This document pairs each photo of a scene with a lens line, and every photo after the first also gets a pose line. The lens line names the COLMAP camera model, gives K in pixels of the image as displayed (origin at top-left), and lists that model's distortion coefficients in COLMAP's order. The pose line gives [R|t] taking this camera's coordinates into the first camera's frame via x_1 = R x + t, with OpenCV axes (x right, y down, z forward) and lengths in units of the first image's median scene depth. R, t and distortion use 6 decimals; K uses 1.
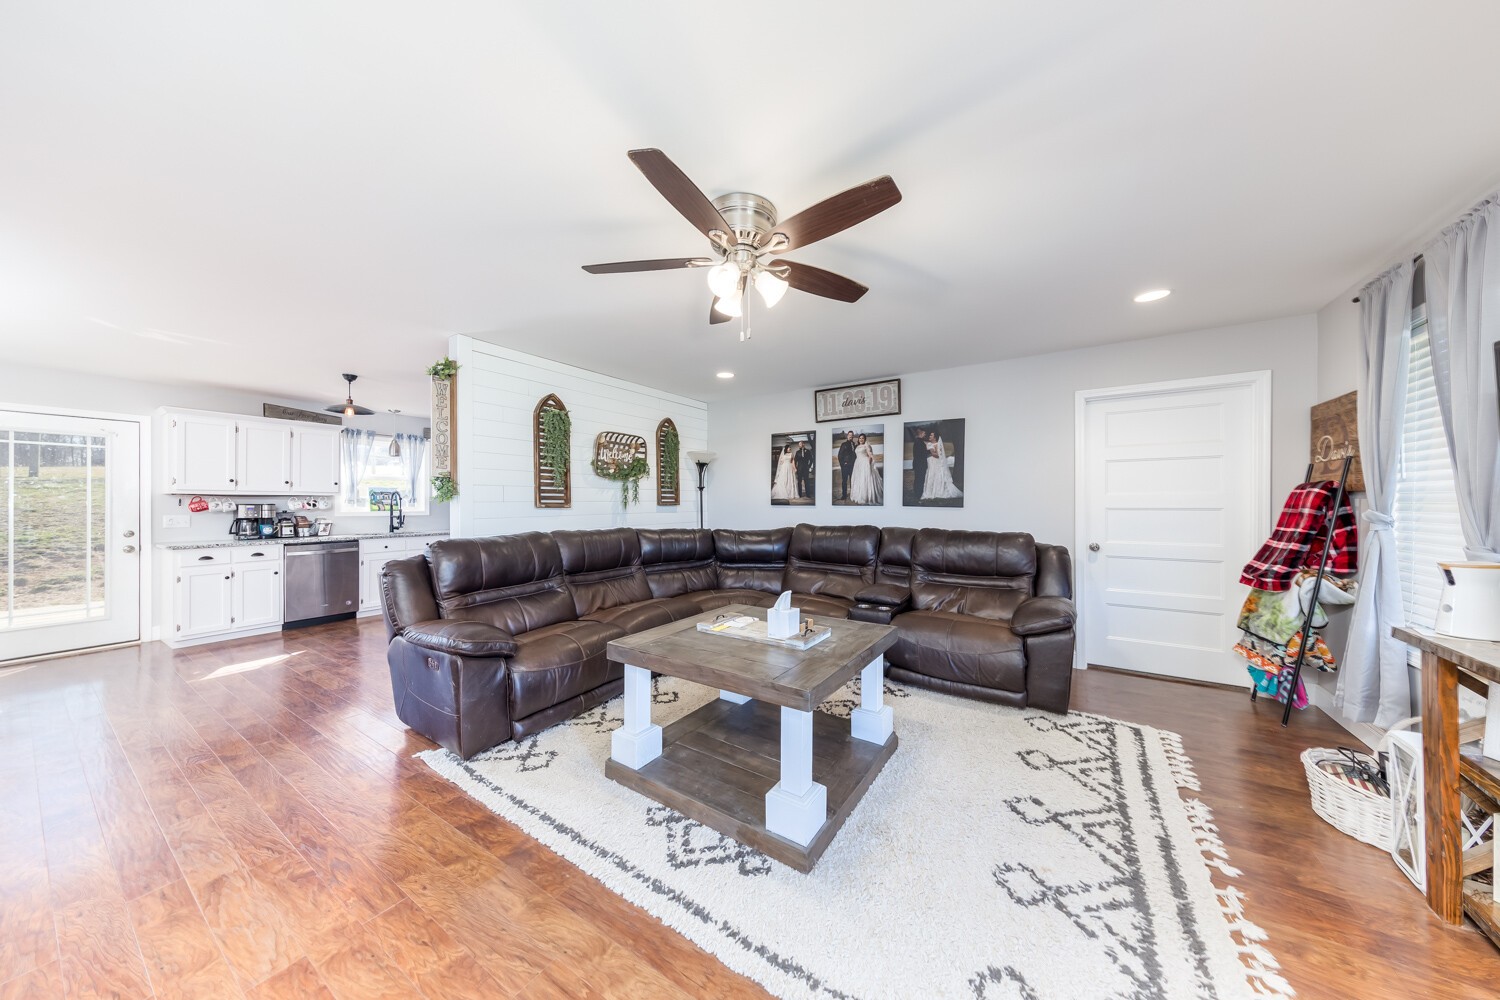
lens RADIAL K [[470.1, 0, 757.8], [0, 470.1, 502.6], [0, 0, 1]] dist [0.007119, -0.000857]
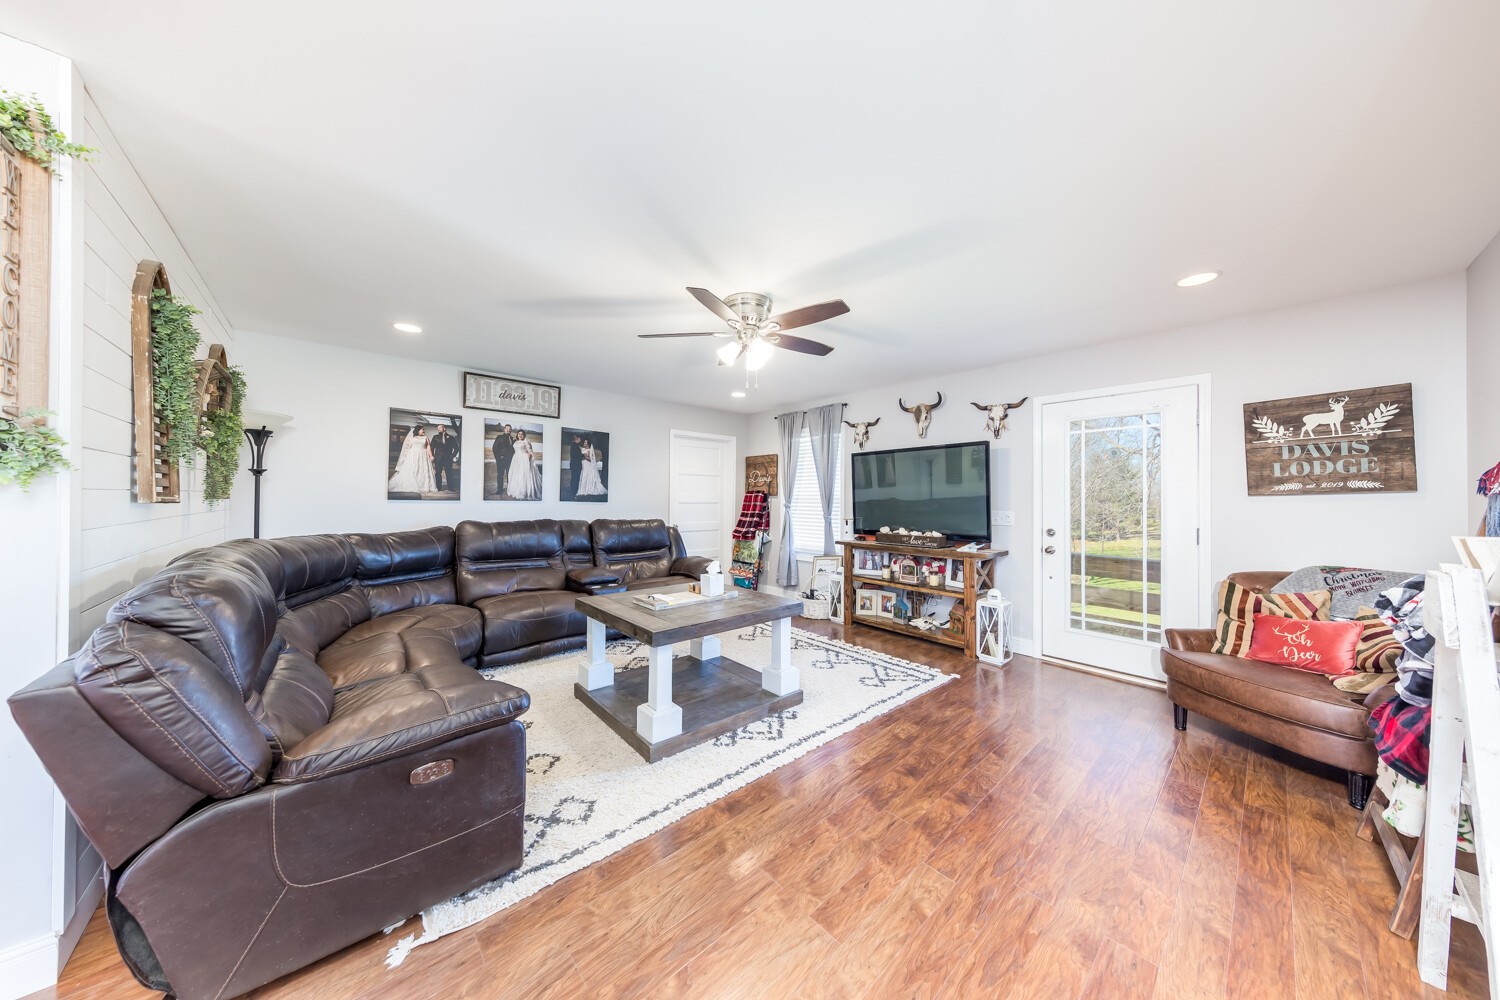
lens RADIAL K [[470.1, 0, 741.7], [0, 470.1, 499.1], [0, 0, 1]] dist [0.007119, -0.000857]
pose [[0.286217, 0.005023, 0.958152, -0.649776], [-0.007776, 0.999966, -0.002920, 0.002582], [-0.958133, -0.006615, 0.286246, 0.268662]]
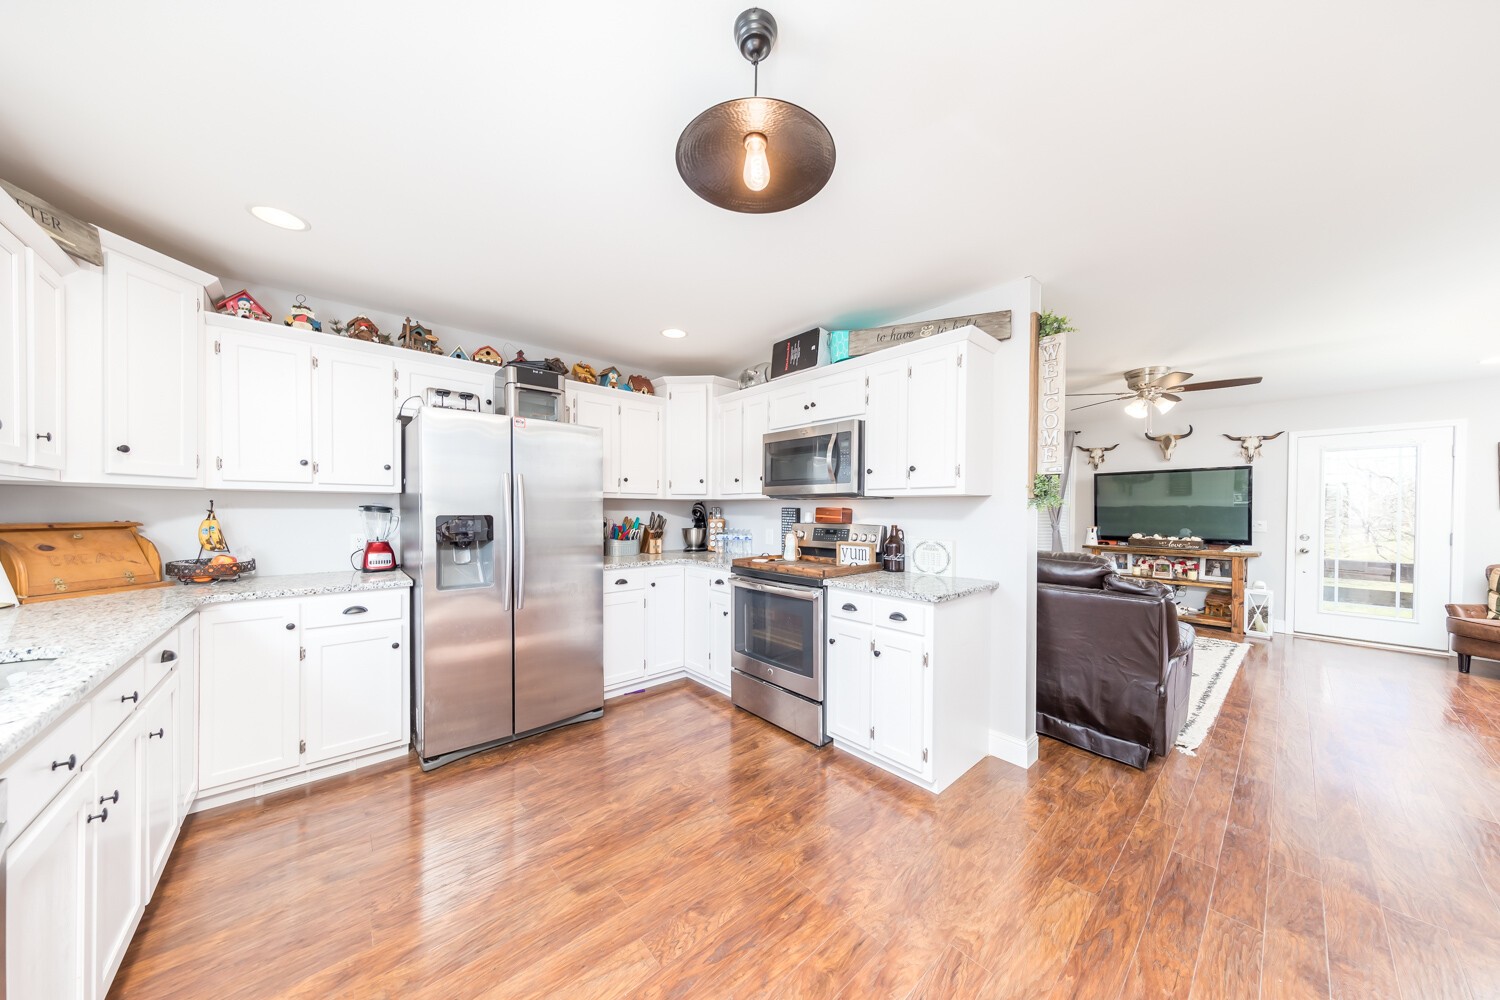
lens RADIAL K [[470.1, 0, 758.4], [0, 470.1, 511.8], [0, 0, 1]] dist [0.007119, -0.000857]
pose [[0.286165, 0.001811, 0.958179, -1.128400], [-0.005303, 0.999986, -0.000306, 0.005049], [-0.958166, -0.004994, 0.286171, 0.924674]]
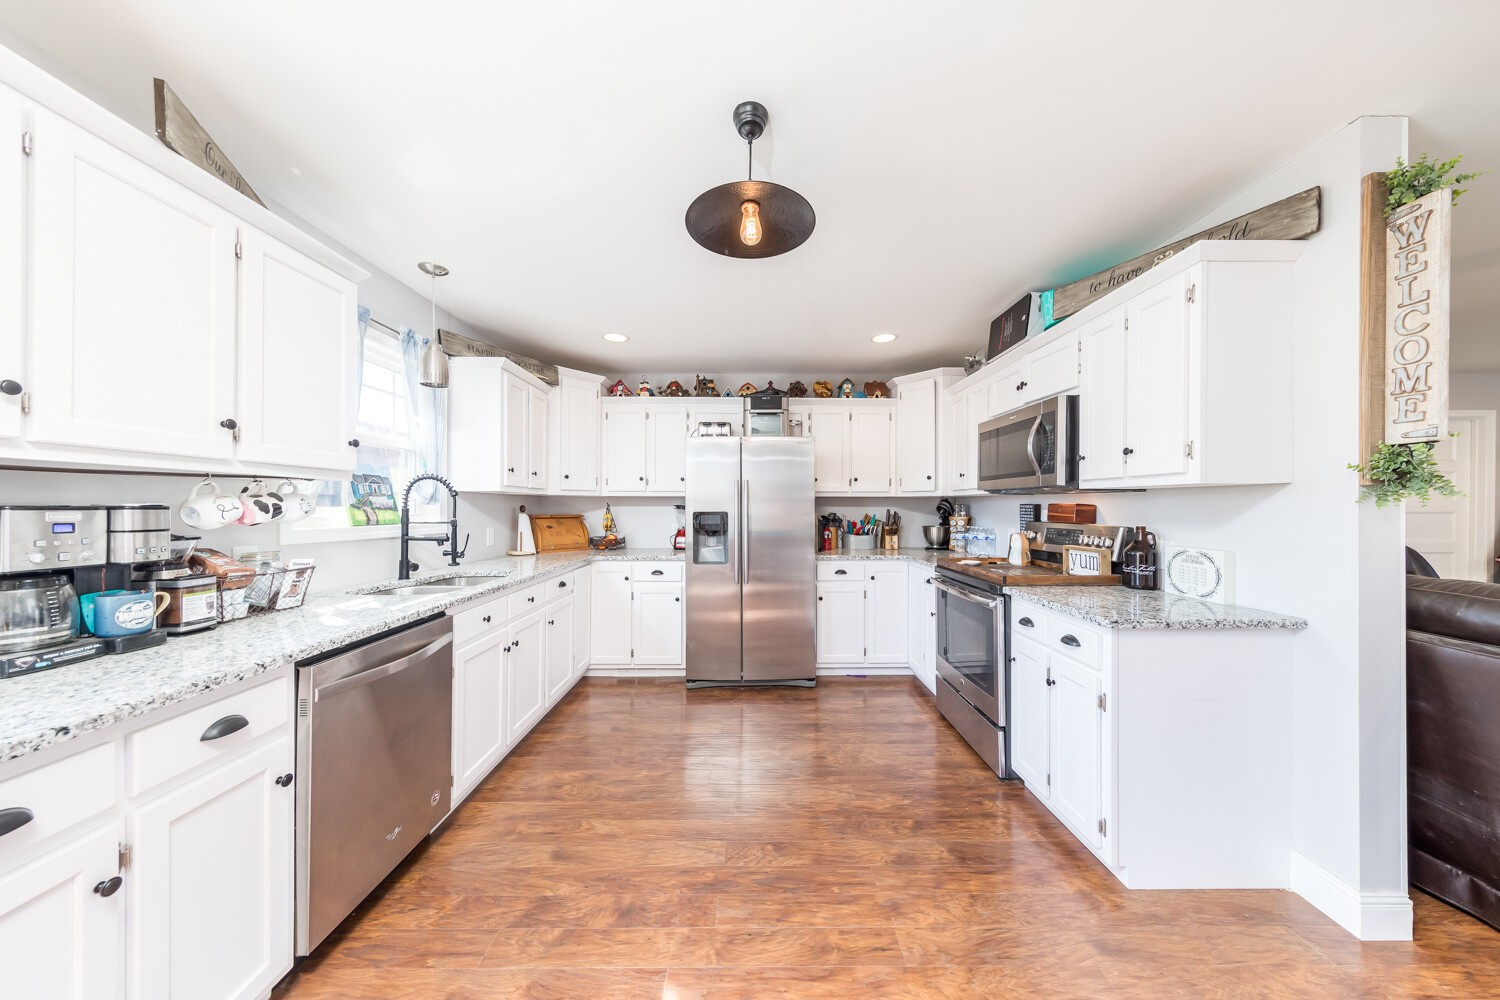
lens RADIAL K [[470.1, 0, 762.3], [0, 470.1, 501.6], [0, 0, 1]] dist [0.007119, -0.000857]
pose [[0.840098, 0.008824, 0.542363, -1.038892], [-0.002318, 0.999917, -0.012676, 0.003852], [-0.542430, 0.009392, 0.840049, 0.718256]]
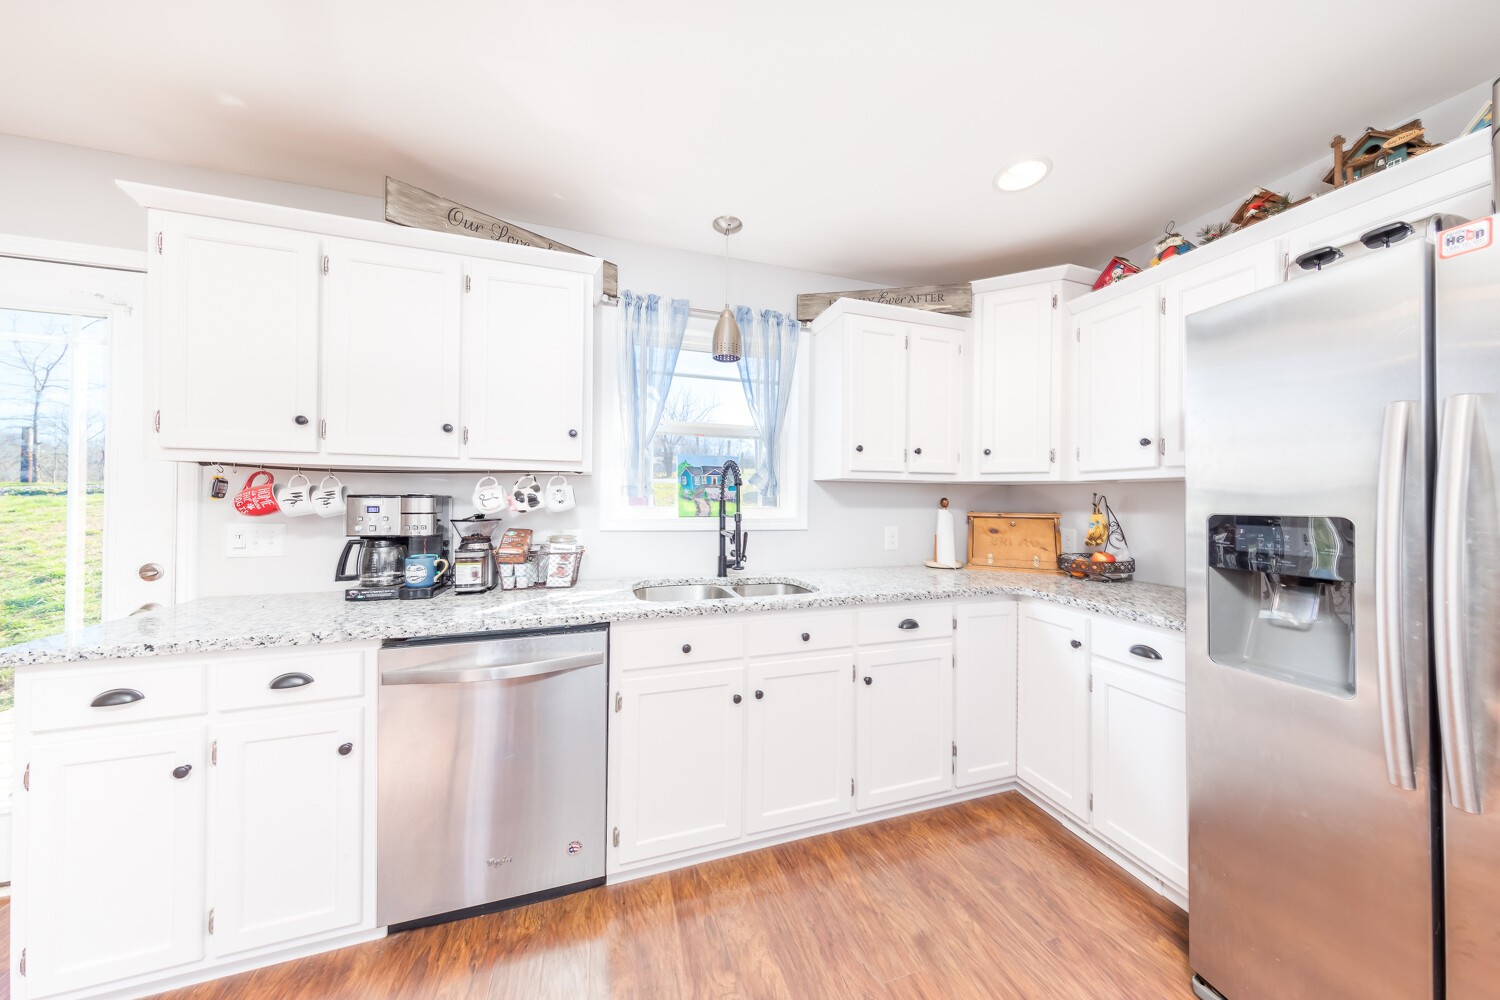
lens RADIAL K [[470.1, 0, 755.5], [0, 470.1, 494.8], [0, 0, 1]] dist [0.007119, -0.000857]
pose [[0.755393, -0.000812, -0.655272, -0.730780], [-0.008089, 0.999911, -0.010564, 0.005086], [0.655222, 0.013280, 0.755319, 1.045621]]
